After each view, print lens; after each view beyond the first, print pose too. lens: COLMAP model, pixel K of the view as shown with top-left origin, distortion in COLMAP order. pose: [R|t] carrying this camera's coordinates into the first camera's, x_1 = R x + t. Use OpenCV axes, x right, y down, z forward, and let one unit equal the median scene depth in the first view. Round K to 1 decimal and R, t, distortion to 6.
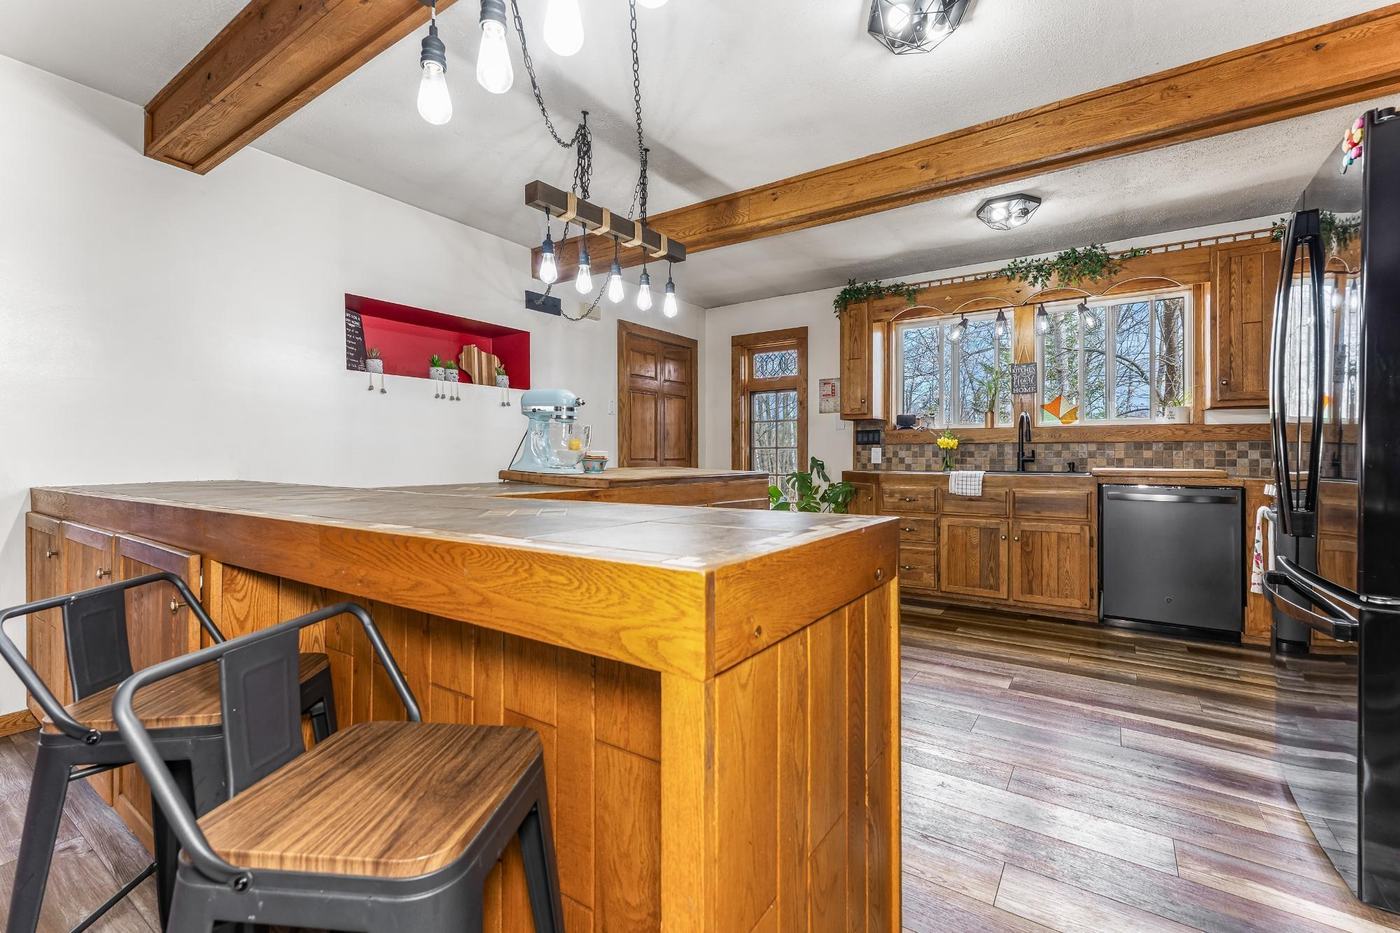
lens RADIAL K [[590.7, 0, 697.8], [0, 590.7, 453.4], [0, 0, 1]] dist [0.000822, 0.000005]
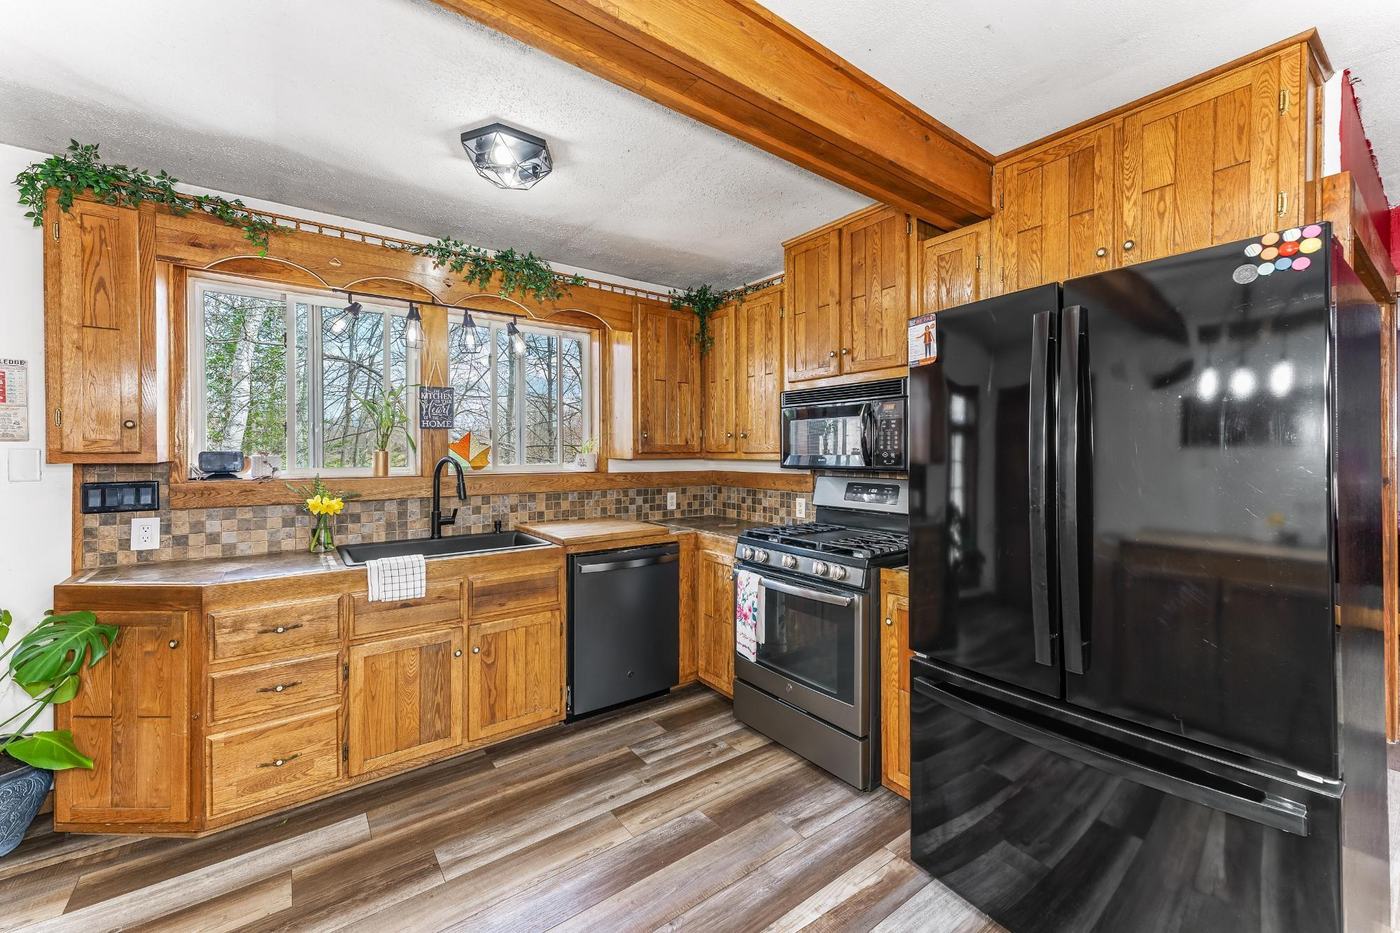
lens RADIAL K [[561.3, 0, 700.3], [0, 561.3, 455.5], [0, 0, 1]] dist [0.010399, 0.000014]
pose [[0.326091, -0.005114, 0.945325, 0.011596], [0.001075, 0.999987, 0.005039, -0.078551], [-0.945338, -0.000627, 0.326092, 0.517748]]
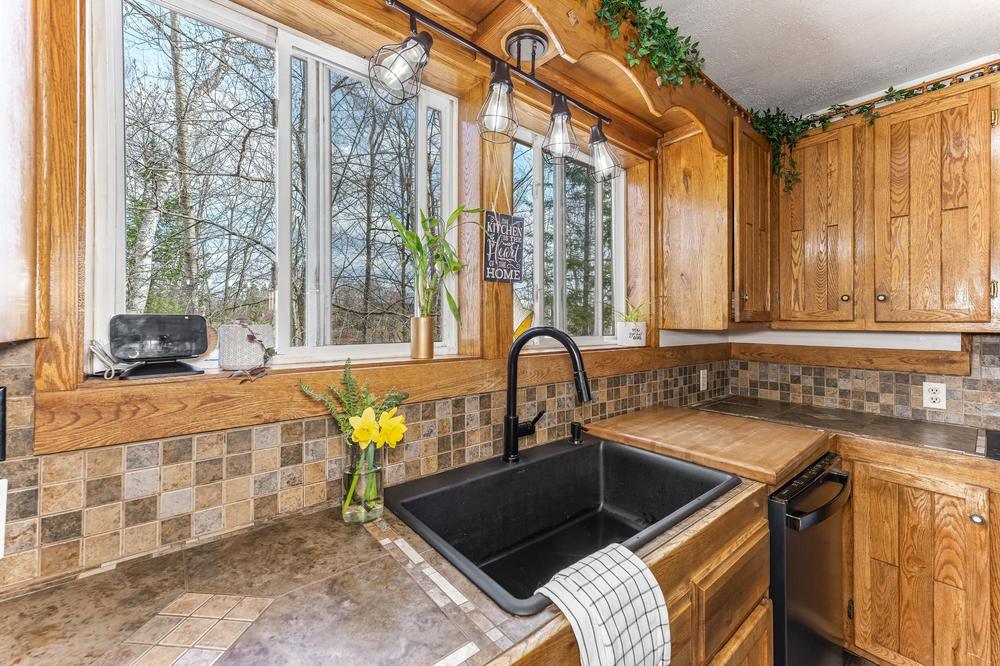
lens RADIAL K [[403.6, 0, 501.5], [0, 403.6, 320.6], [0, 0, 1]] dist [0.010442, -0.000096]
pose [[0.282169, 0.002571, 0.959361, 0.280659], [-0.002668, 0.999995, -0.001896, -0.077925], [-0.959361, -0.002025, 0.282174, 0.998214]]
